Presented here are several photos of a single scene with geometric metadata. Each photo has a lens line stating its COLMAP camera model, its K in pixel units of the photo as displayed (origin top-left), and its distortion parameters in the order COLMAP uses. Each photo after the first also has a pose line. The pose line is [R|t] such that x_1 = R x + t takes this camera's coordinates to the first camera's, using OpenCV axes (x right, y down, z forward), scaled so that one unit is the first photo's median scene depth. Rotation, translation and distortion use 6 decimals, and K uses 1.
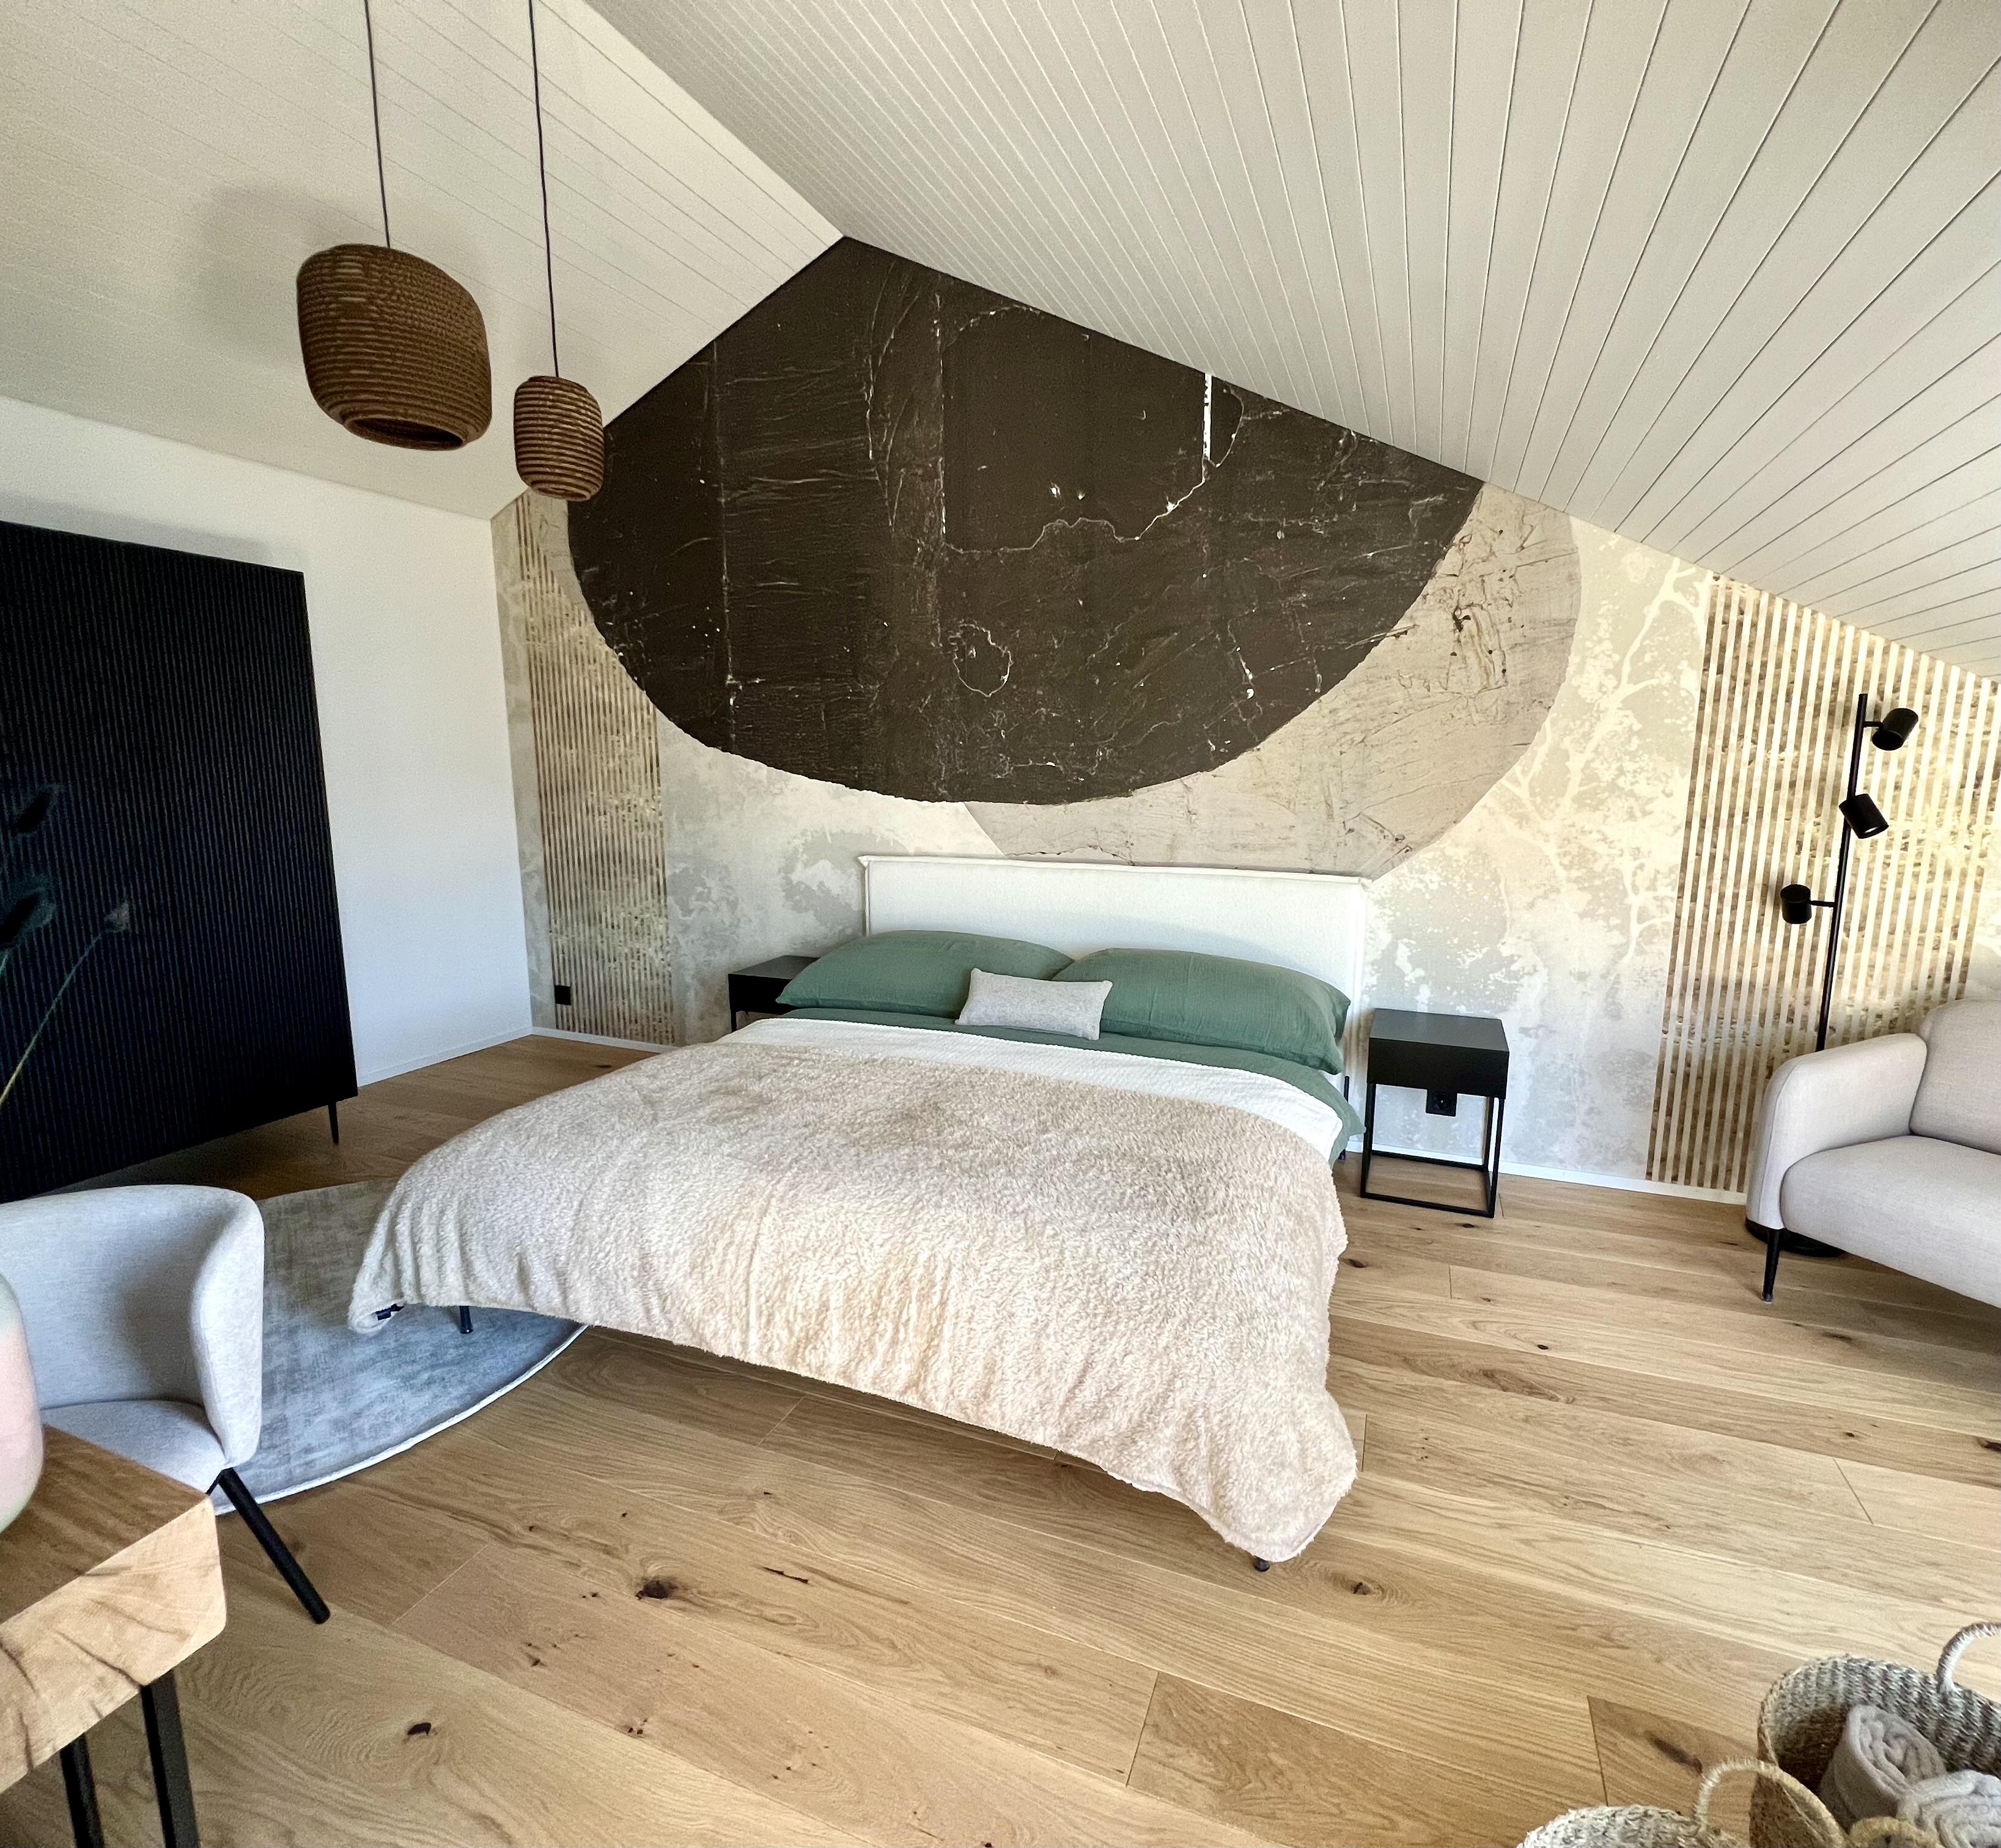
lens RADIAL K [[1007.6, 0, 1017.3], [0, 1007.6, 922.3], [0, 0, 1]] dist [0.001881, -0.000904]
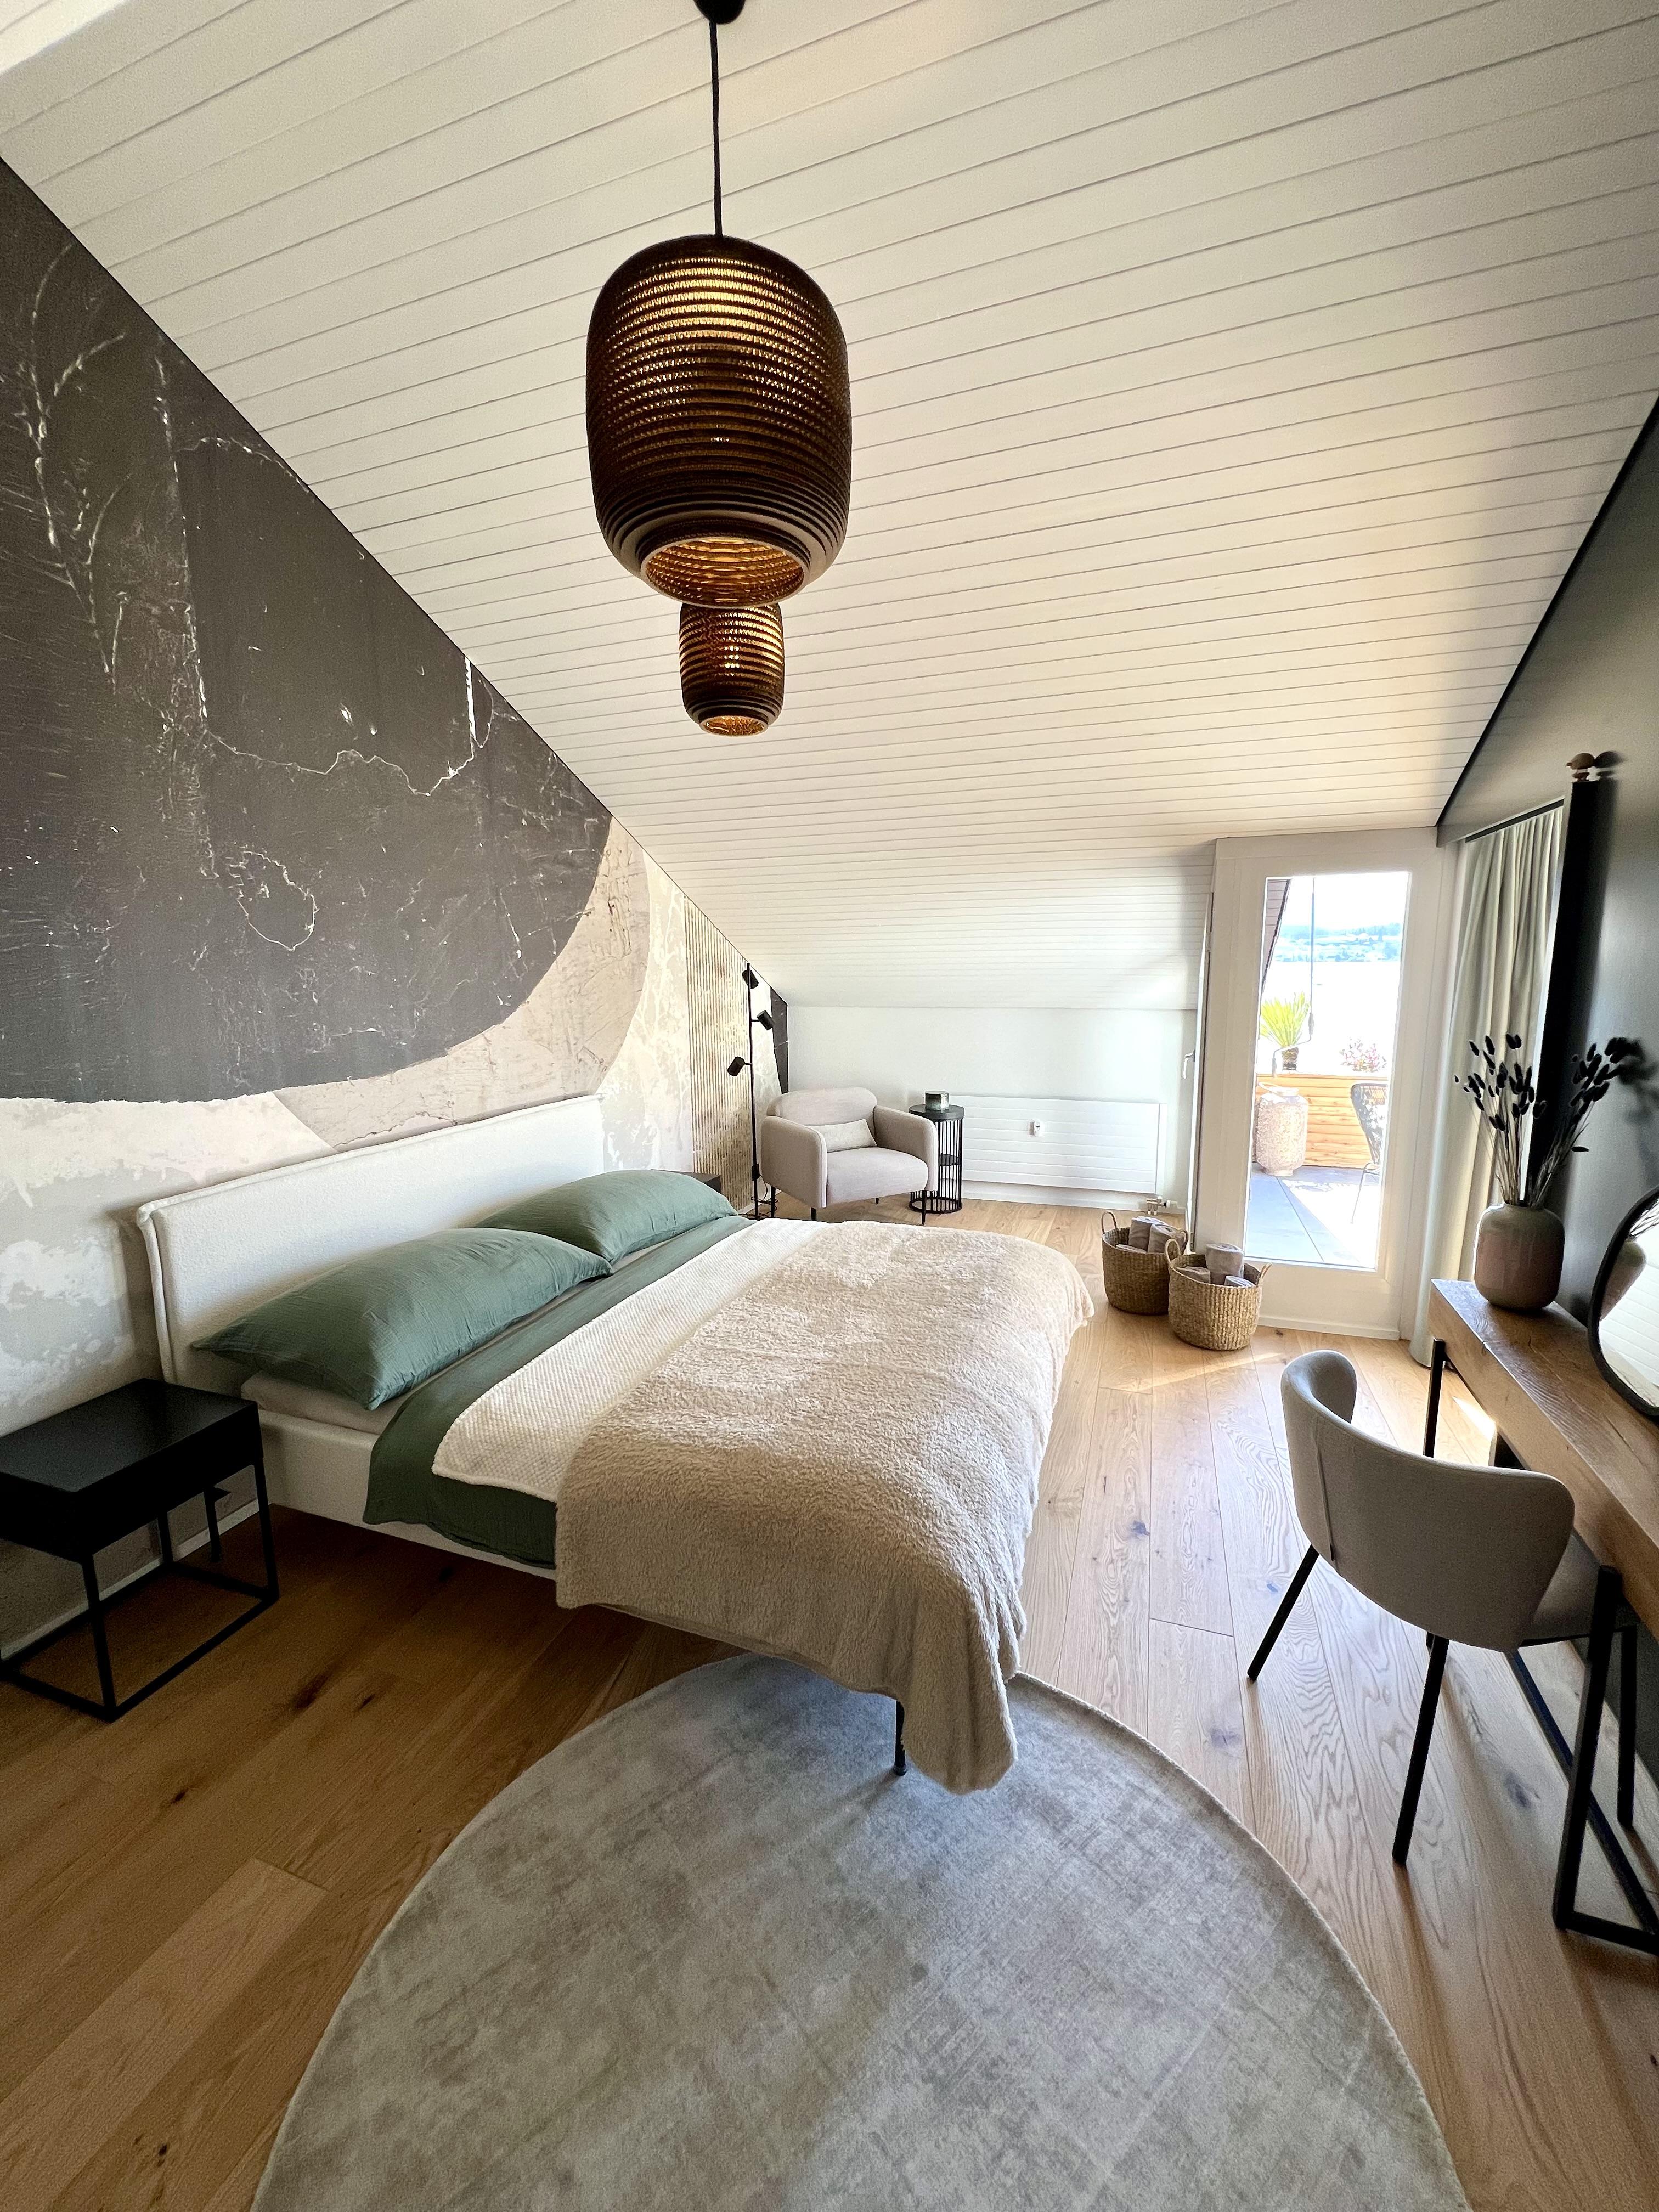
lens RADIAL K [[887.1, 0, 829.0], [0, 887.1, 1107.4], [0, 0, 1]] dist [-0.002280, 0.000633]
pose [[-0.025208, -0.163454, 0.986229, -0.901252], [0.178566, 0.969940, 0.165318, -0.181245], [-0.983605, 0.180274, 0.004737, 0.762250]]
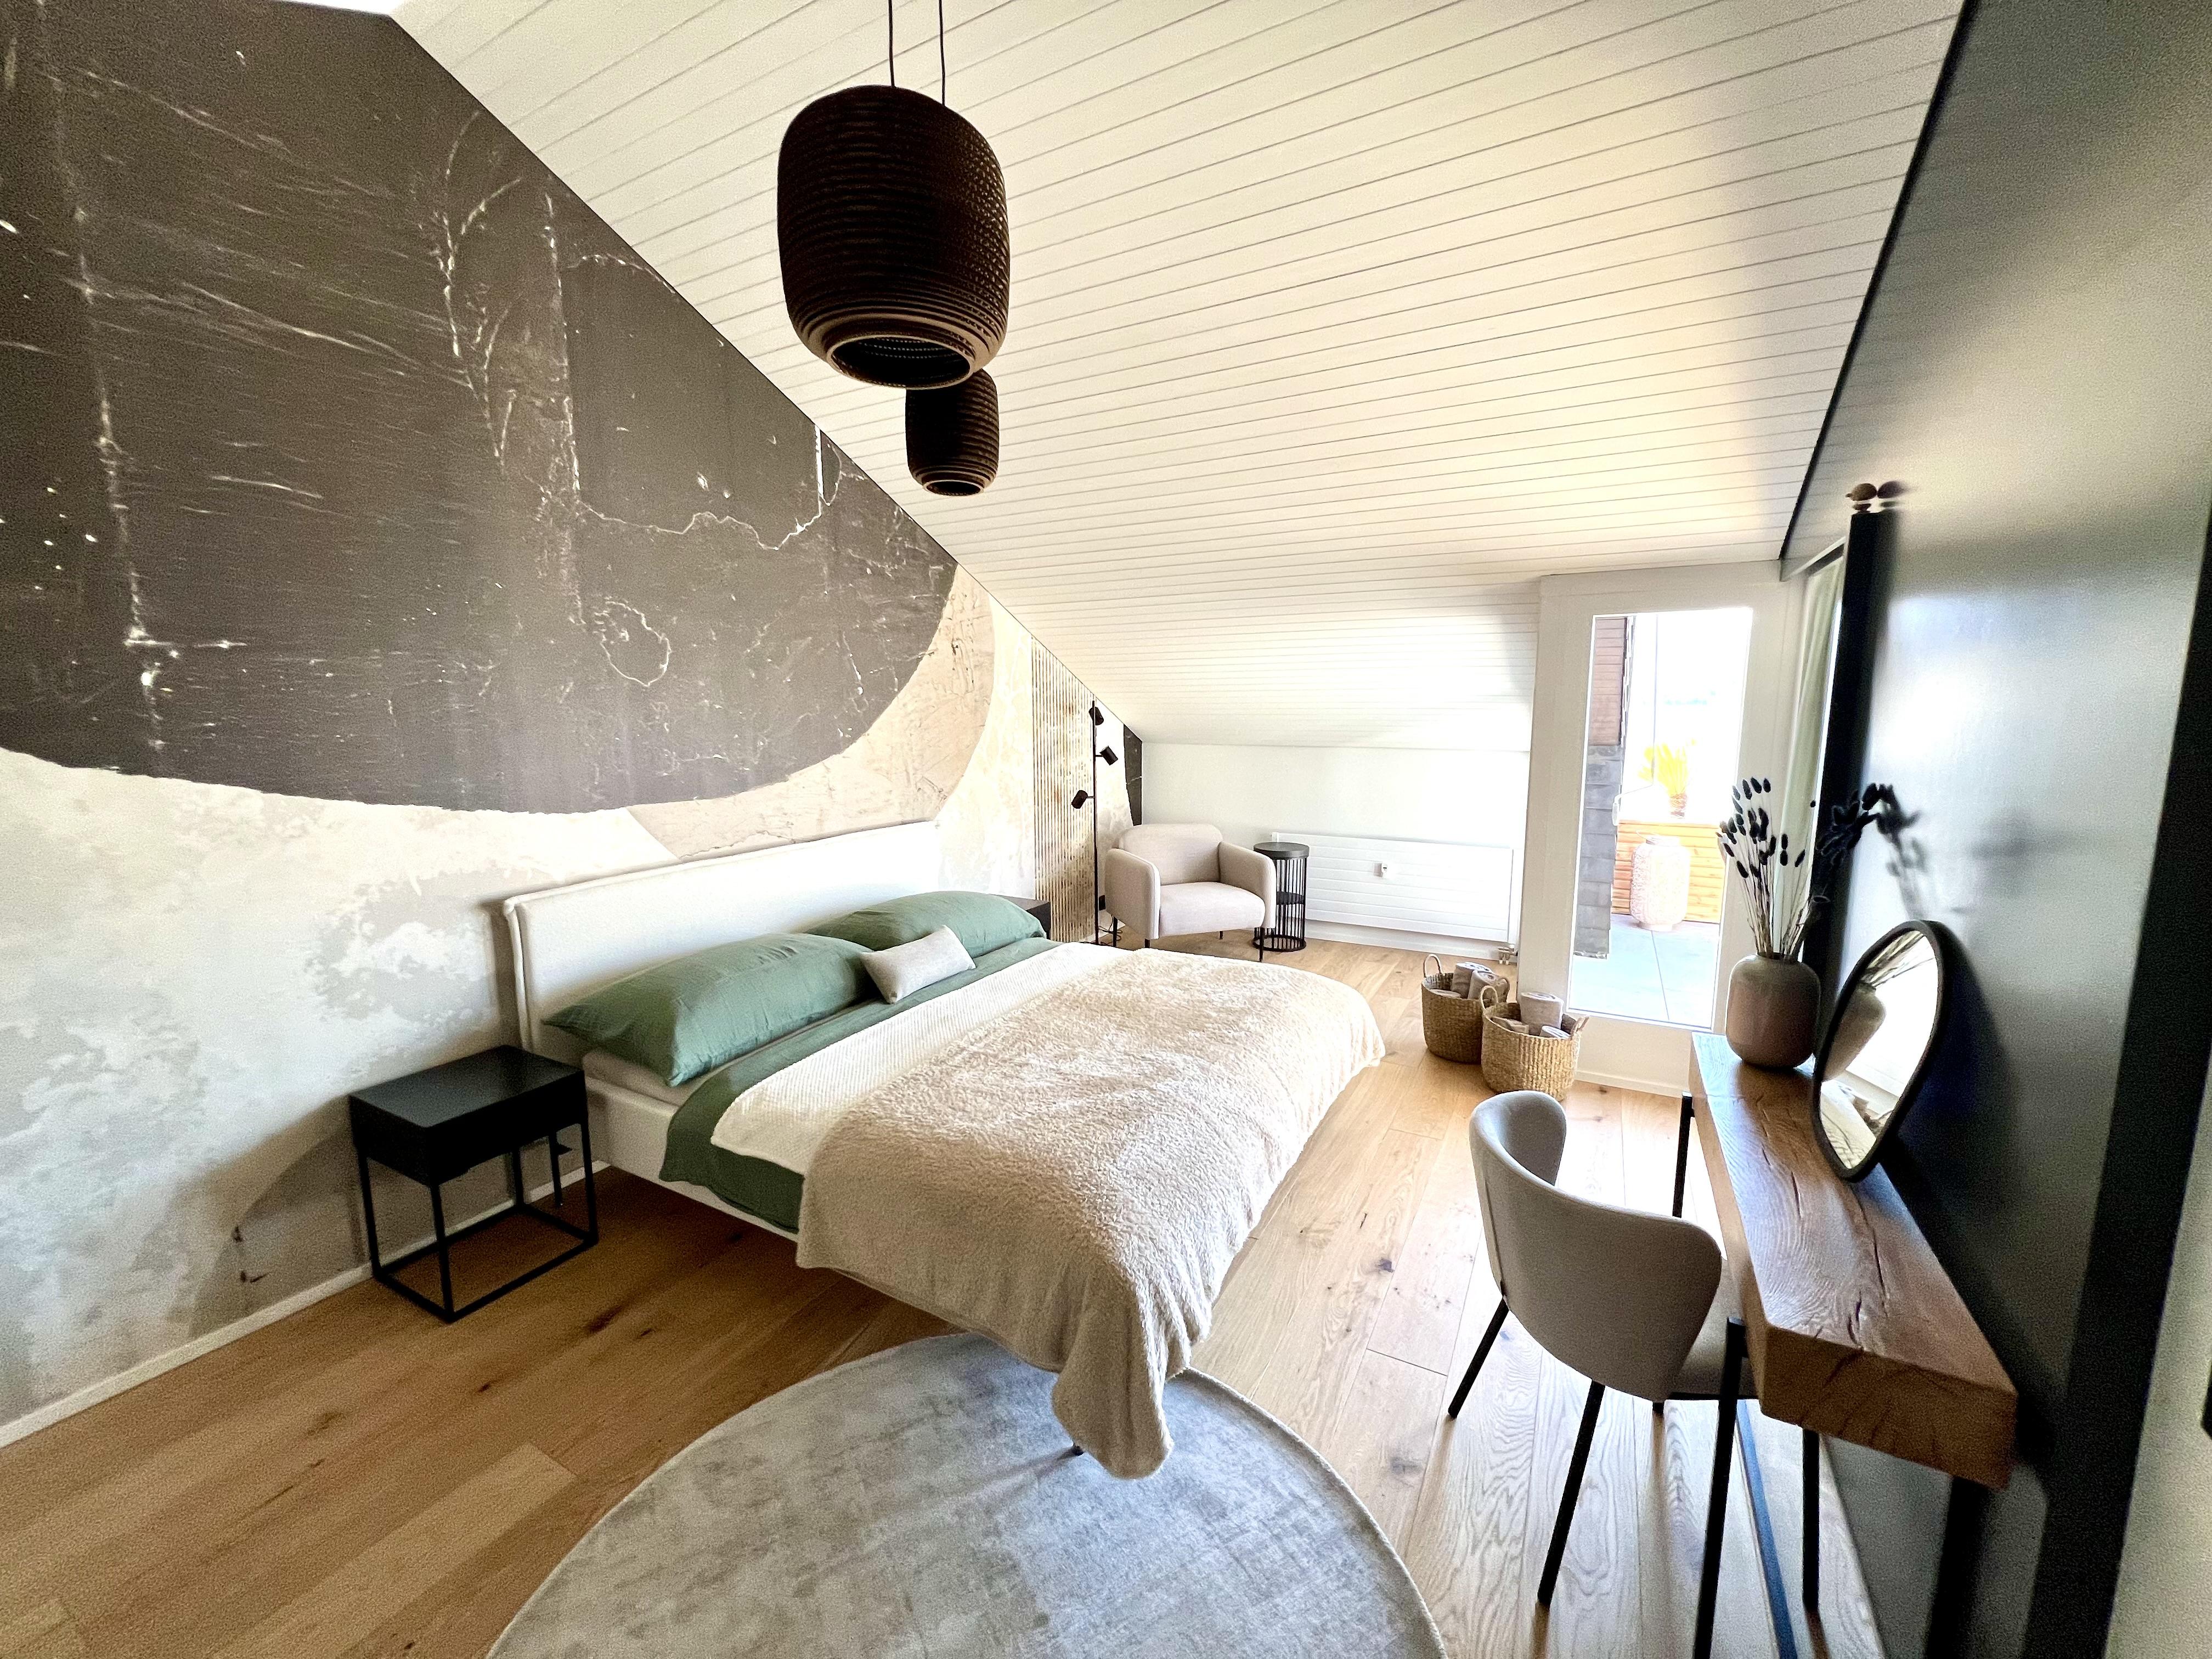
lens RADIAL K [[887.1, 0, 1103.4], [0, 887.1, 831.5], [0, 0, 1]] dist [-0.002280, 0.000633]
pose [[0.135426, -0.145937, 0.979981, -0.943187], [0.170847, 0.977717, 0.121990, -0.155041], [-0.975946, 0.150906, 0.157341, 0.623100]]
